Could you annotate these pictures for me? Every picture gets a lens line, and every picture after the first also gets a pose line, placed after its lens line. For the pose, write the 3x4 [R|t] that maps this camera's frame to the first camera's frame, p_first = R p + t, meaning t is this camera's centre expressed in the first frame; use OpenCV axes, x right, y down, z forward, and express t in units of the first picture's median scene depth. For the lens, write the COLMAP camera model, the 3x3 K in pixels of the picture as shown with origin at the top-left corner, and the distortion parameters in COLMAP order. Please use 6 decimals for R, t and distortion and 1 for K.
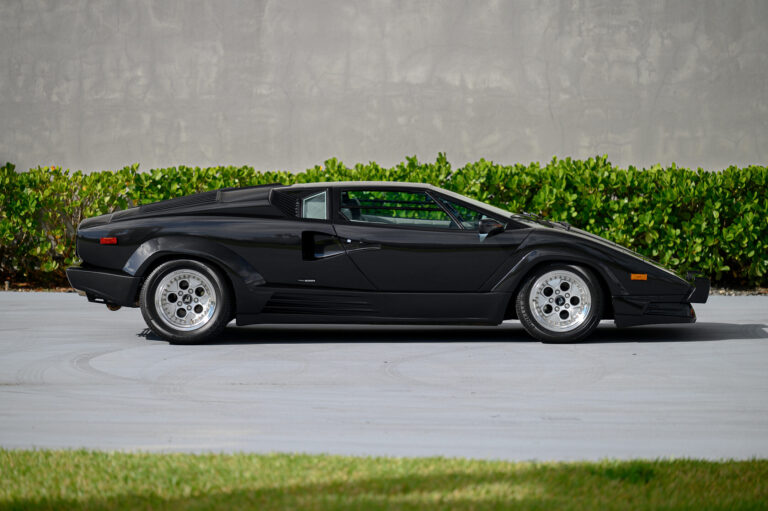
lens RADIAL K [[3243.2, 0, 383.3], [0, 3243.2, 256.3], [0, 0, 1]] dist [-0.099166, 0.000000]
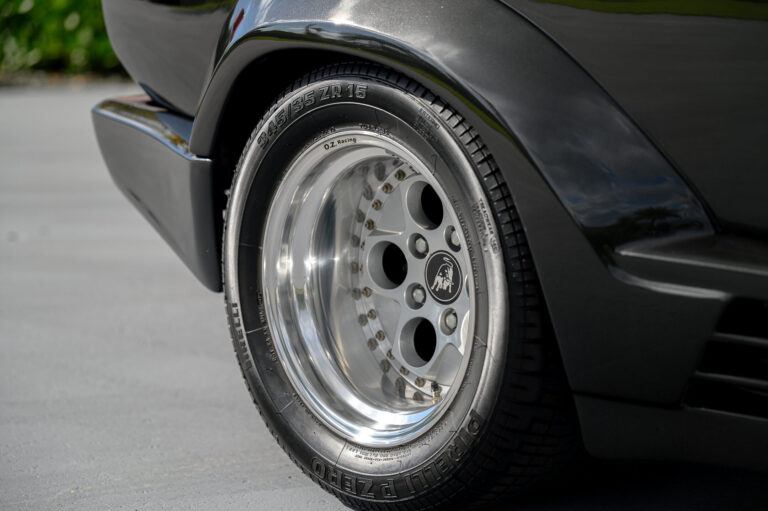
lens RADIAL K [[2004.0, 0, 384.5], [0, 2004.0, 255.8], [0, 0, 1]] dist [-0.146138, 0.000000]
pose [[0.689012, 0.084598, -0.719796, 0.020807], [-0.008048, 0.993996, 0.109121, -0.001234], [0.724705, -0.069393, 0.685556, 0.734727]]
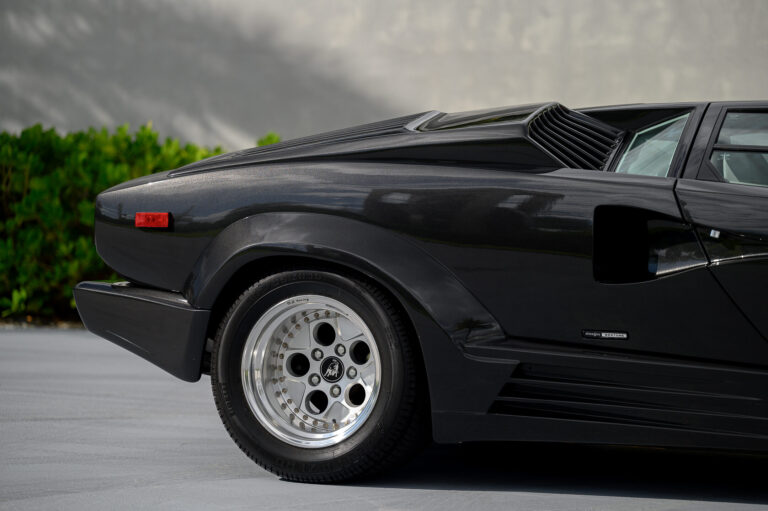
lens RADIAL K [[2461.8, 0, 384.9], [0, 2461.8, 252.5], [0, 0, 1]] dist [0.006135, 0.000000]
pose [[0.931268, 0.026827, -0.363346, 0.046789], [-0.040251, 0.998756, -0.029422, 0.005938], [0.362105, 0.042025, 0.931189, 0.573736]]
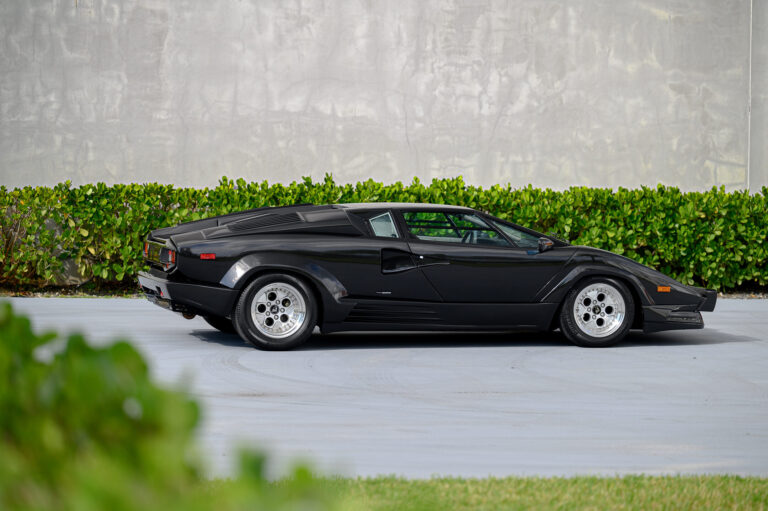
lens RADIAL K [[2681.3, 0, 384.7], [0, 2681.3, 255.2], [0, 0, 1]] dist [-0.124489, 0.000000]
pose [[0.964970, 0.002351, 0.262349, -0.212658], [-0.003804, 0.999980, 0.005028, -0.008060], [-0.262332, -0.005850, 0.964960, 0.086773]]
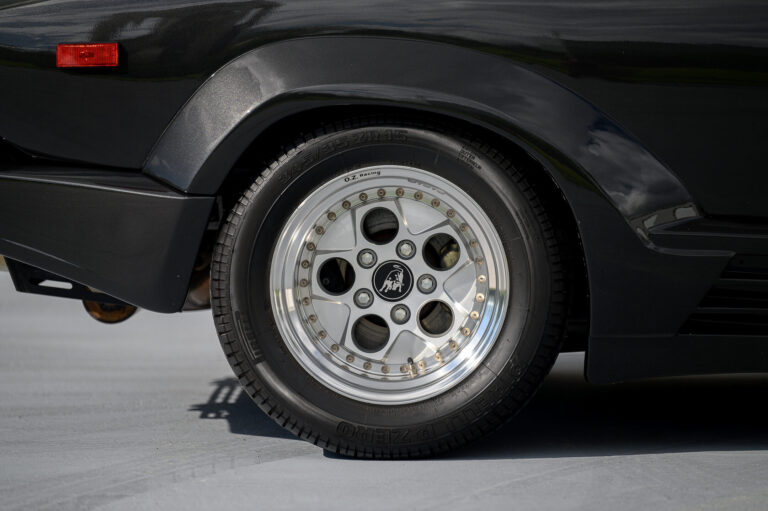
lens RADIAL K [[4328.1, 0, 383.3], [0, 4328.1, 254.3], [0, 0, 1]] dist [0.009920, 0.000000]
pose [[0.999760, -0.006885, -0.020774, -0.043454], [0.007162, 0.999886, 0.013277, 0.005237], [0.020681, -0.013423, 0.999696, 0.525613]]
